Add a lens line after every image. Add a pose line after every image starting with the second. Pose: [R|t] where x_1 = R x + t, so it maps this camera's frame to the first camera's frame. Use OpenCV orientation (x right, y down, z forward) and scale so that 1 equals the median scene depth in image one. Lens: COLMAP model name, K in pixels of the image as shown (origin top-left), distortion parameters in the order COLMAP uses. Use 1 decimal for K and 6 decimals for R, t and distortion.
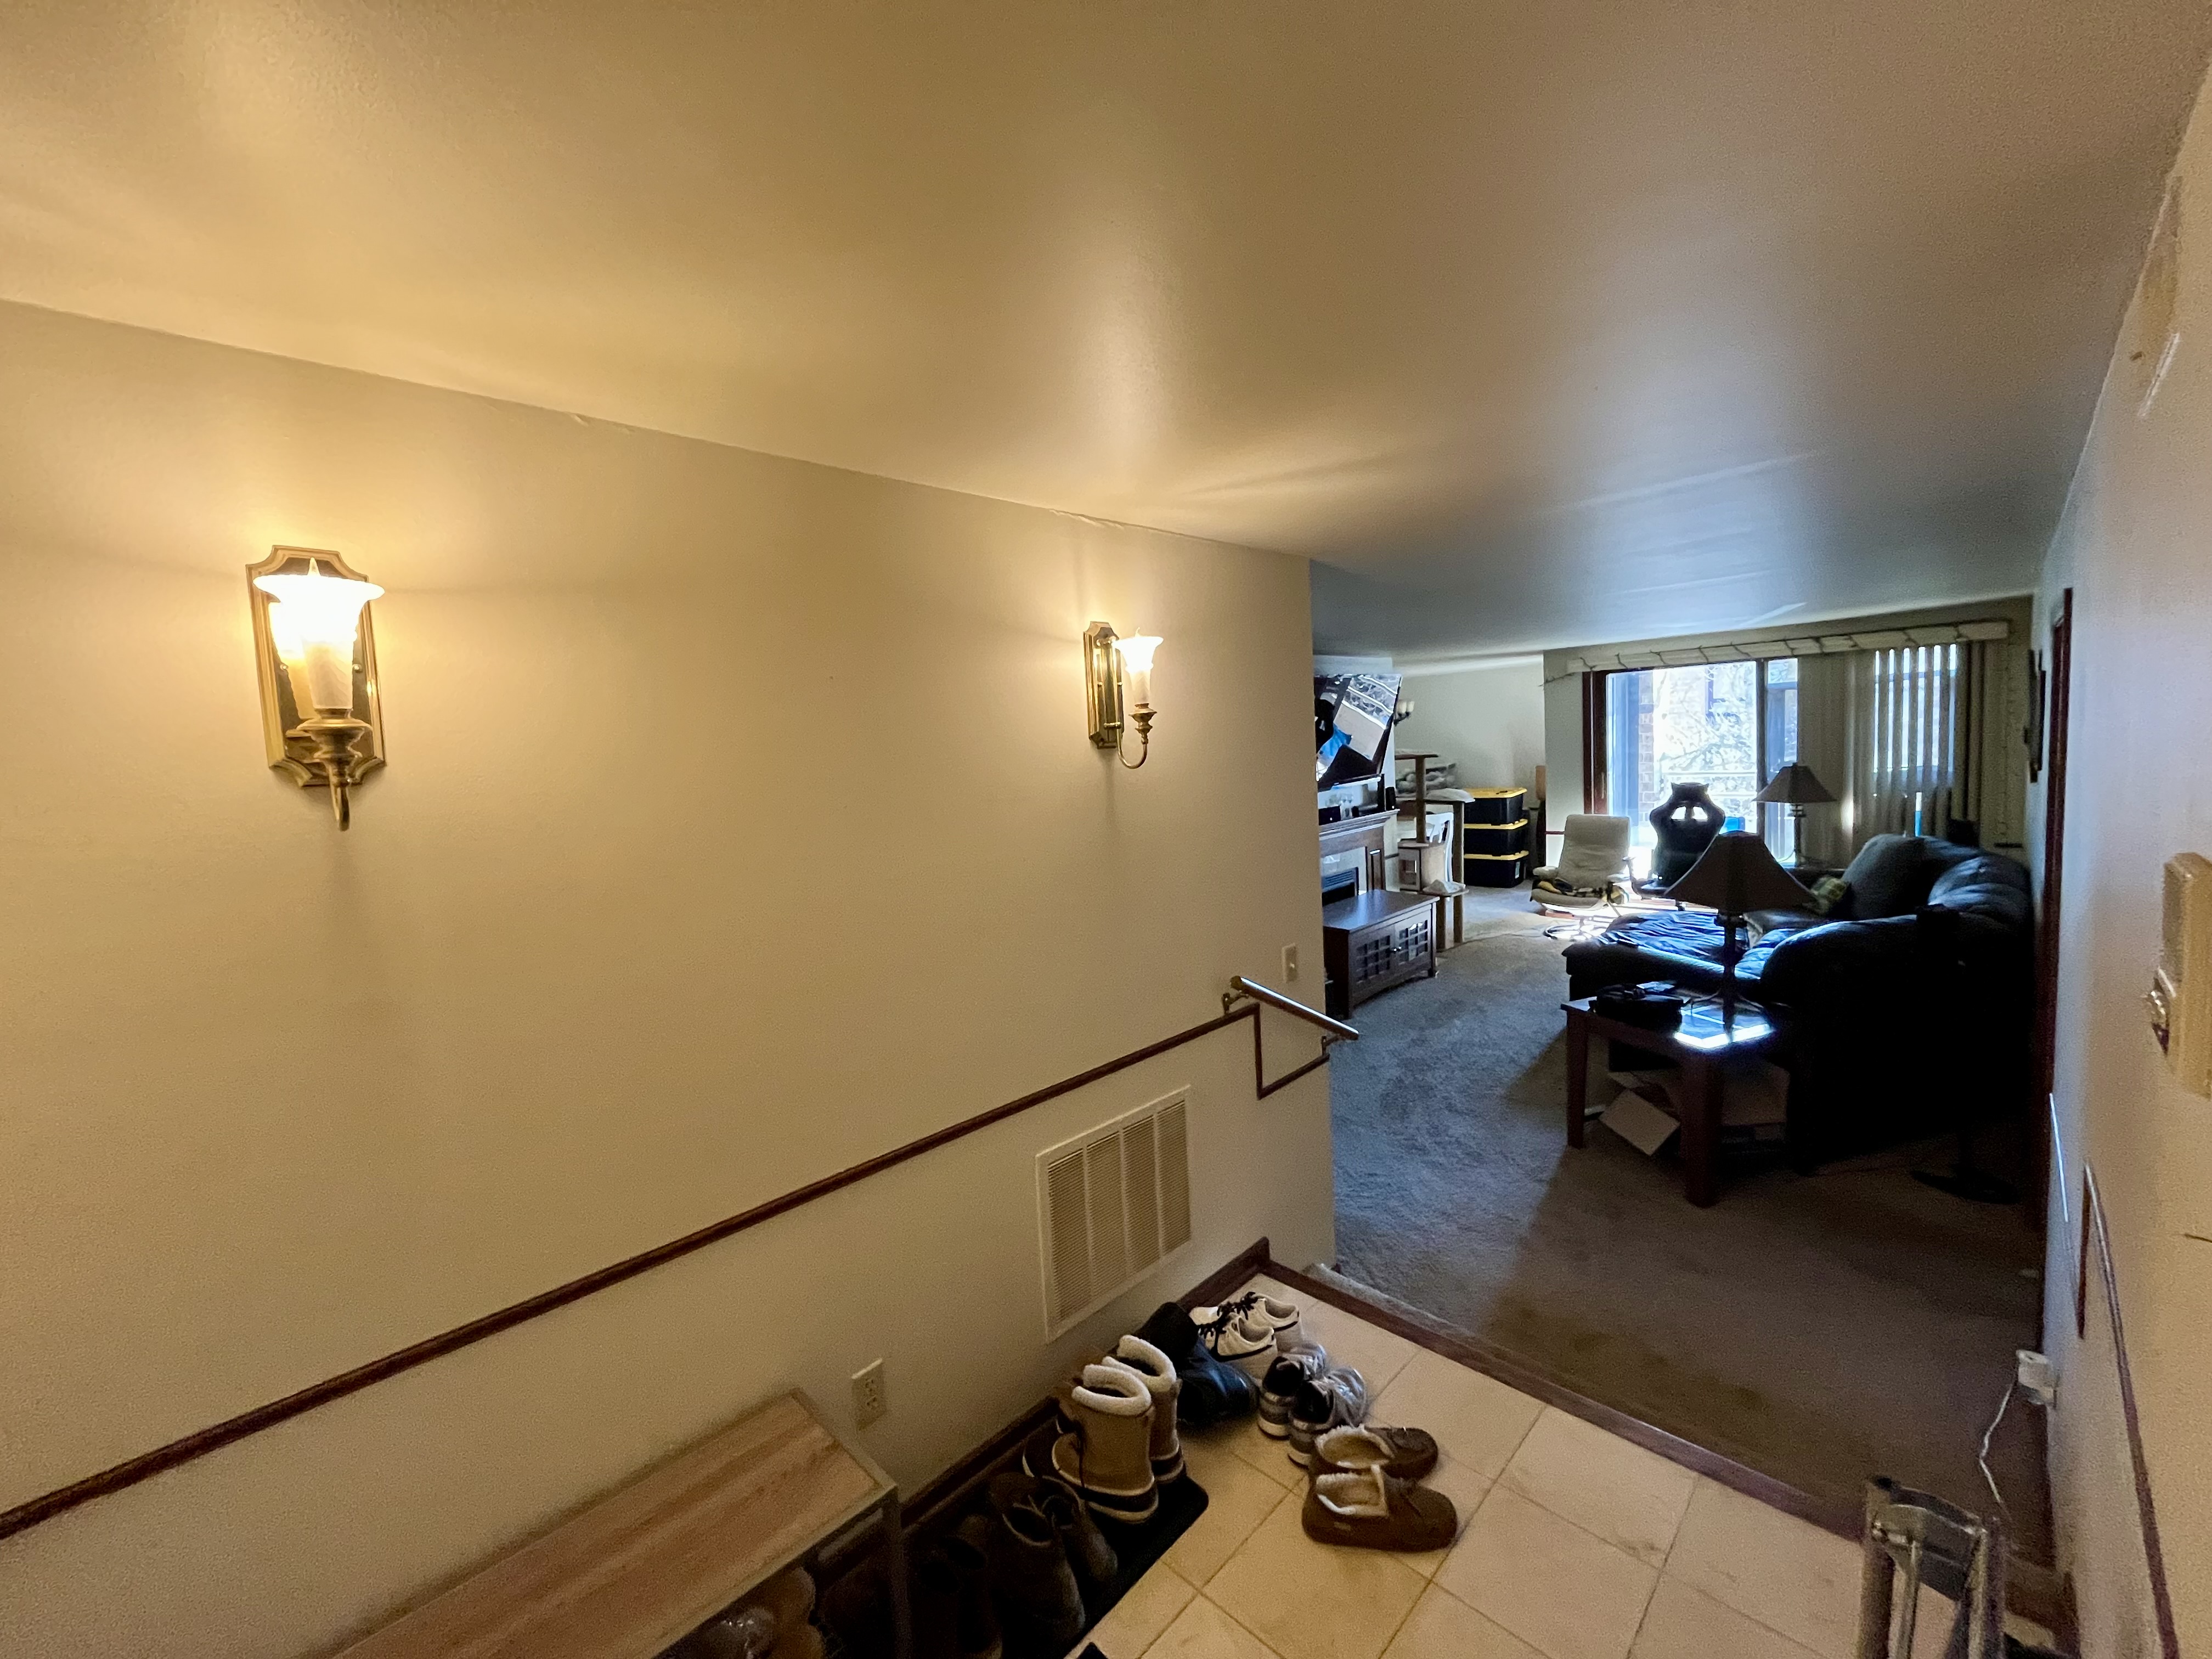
lens RADIAL K [[909.8, 0, 1117.6], [0, 909.8, 828.5], [0, 0, 1]] dist [-0.000329, -0.000051]
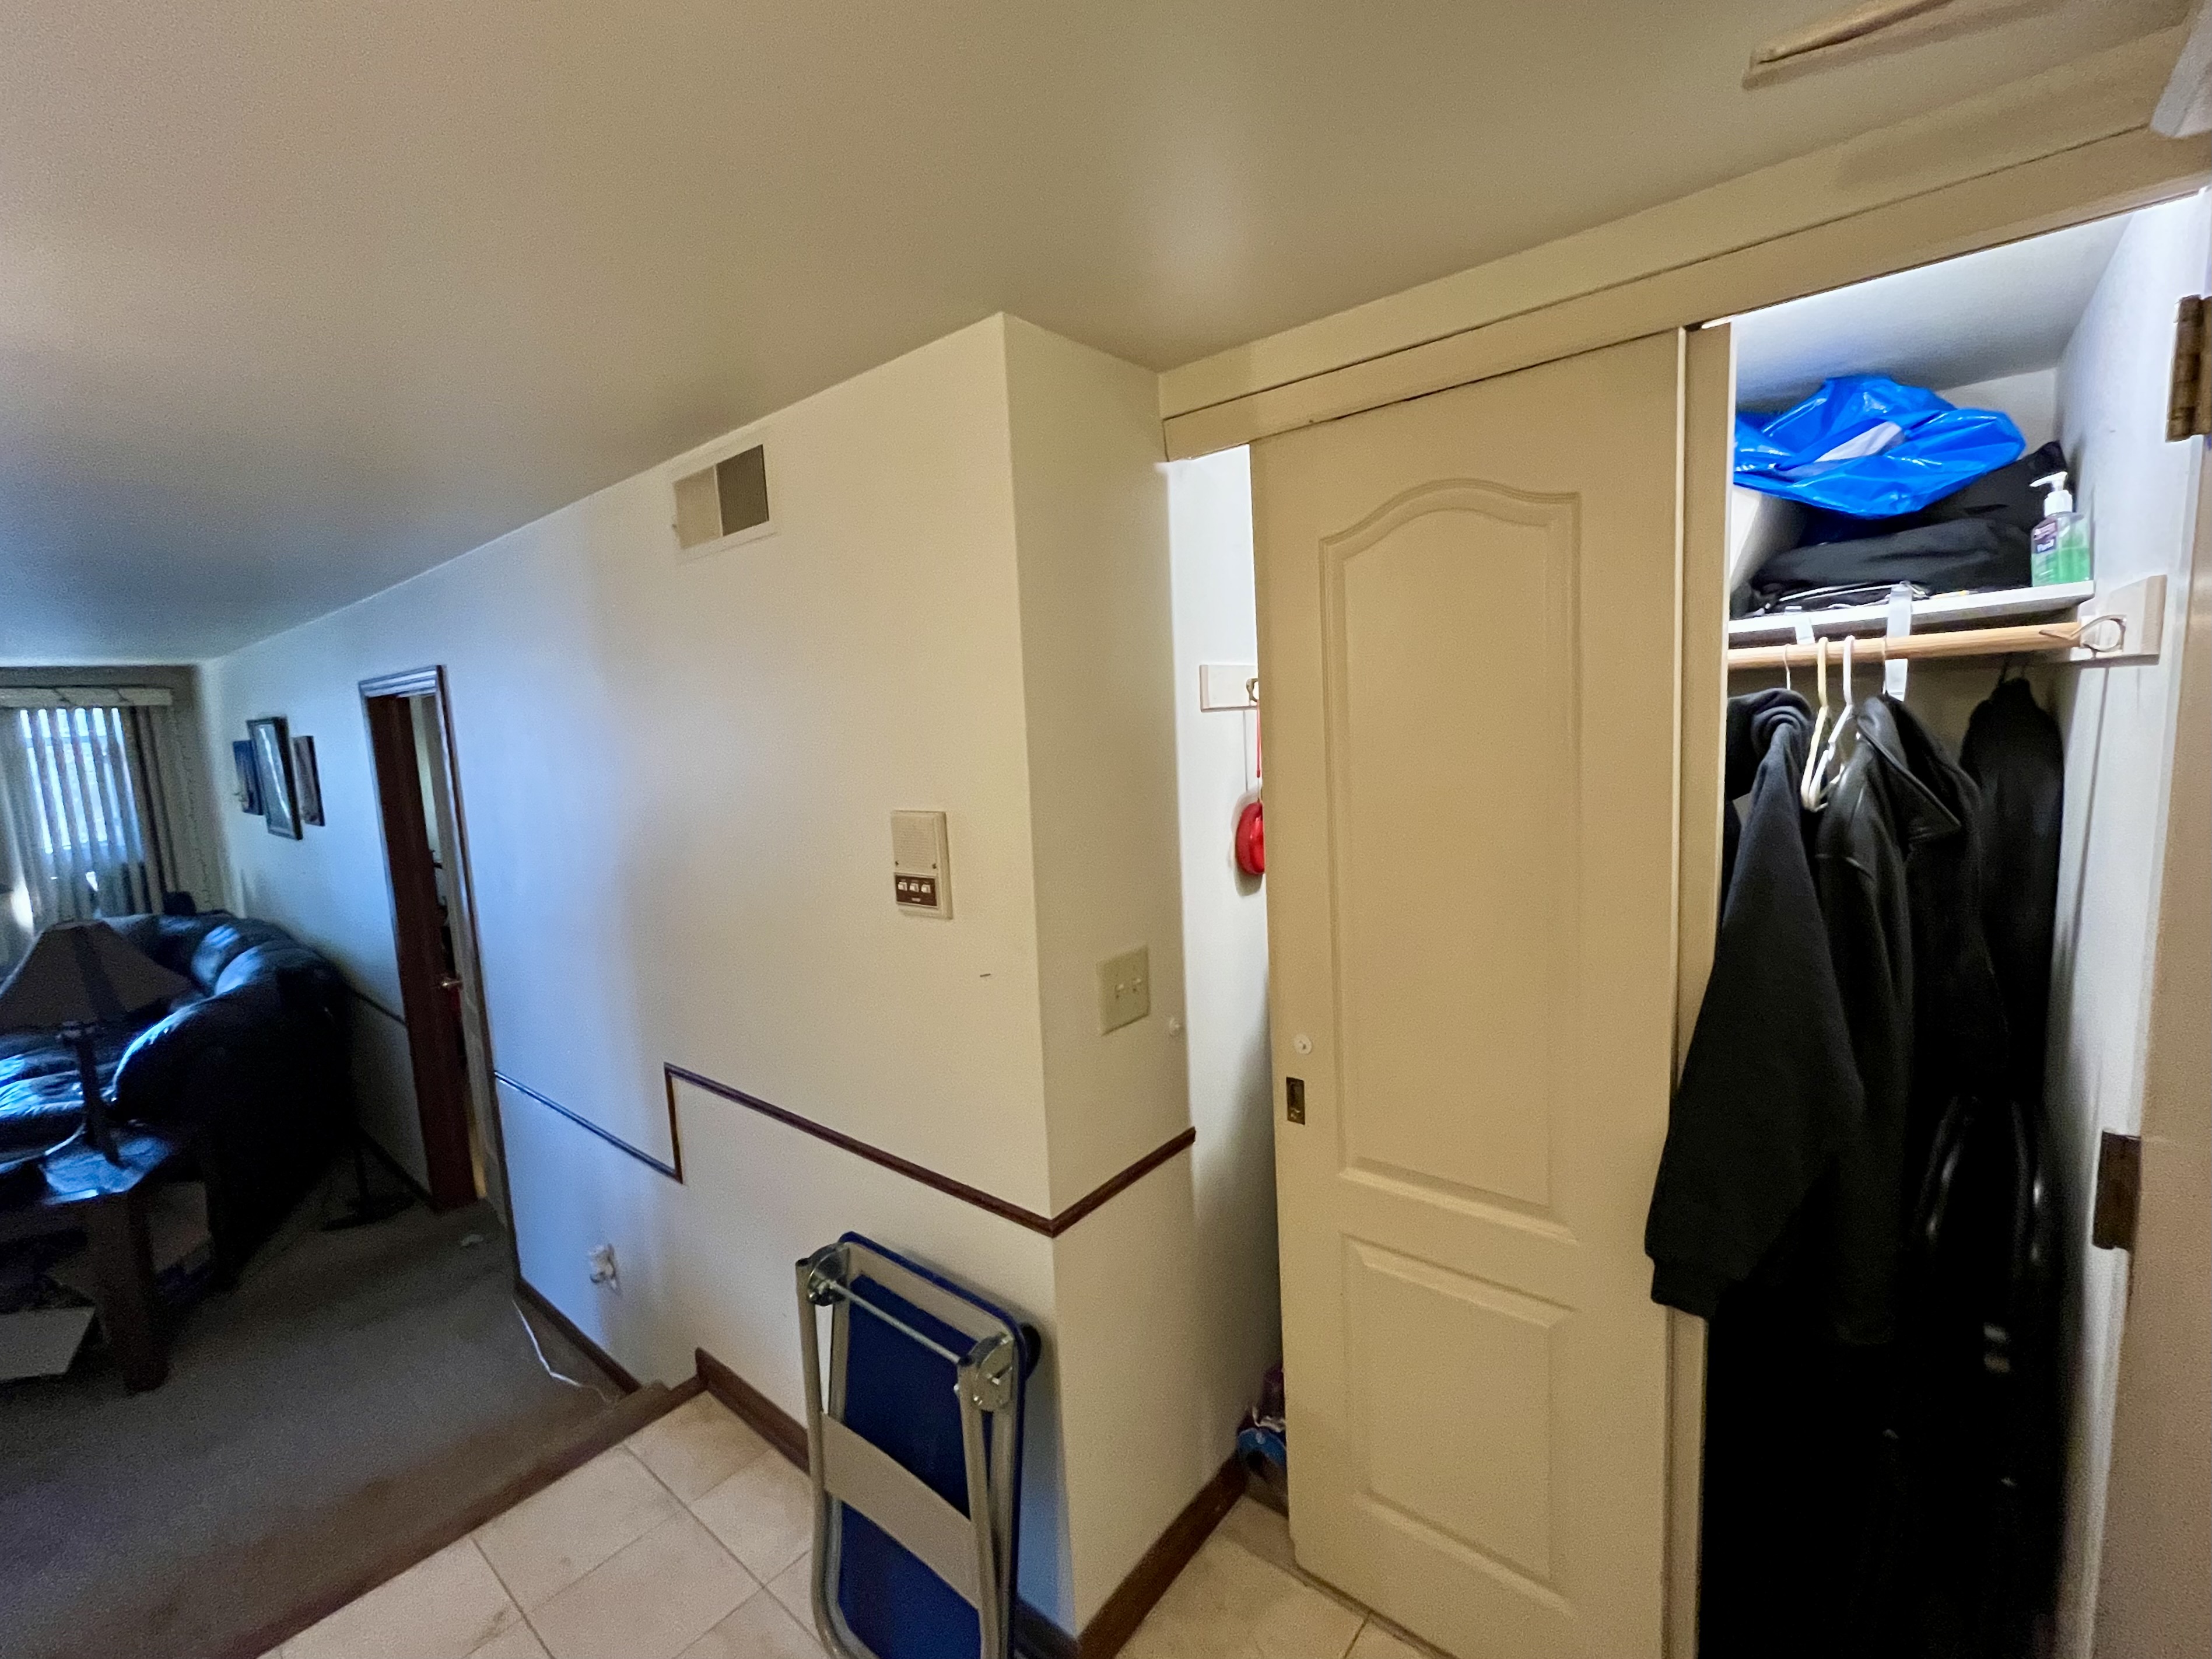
lens RADIAL K [[909.9, 0, 1117.6], [0, 909.9, 828.5], [0, 0, 1]] dist [-0.000329, -0.000051]
pose [[-0.094821, -0.053319, 0.994065, -0.107365], [0.140309, 0.987881, 0.066371, 0.000314], [-0.985557, 0.145770, -0.086191, 0.092035]]
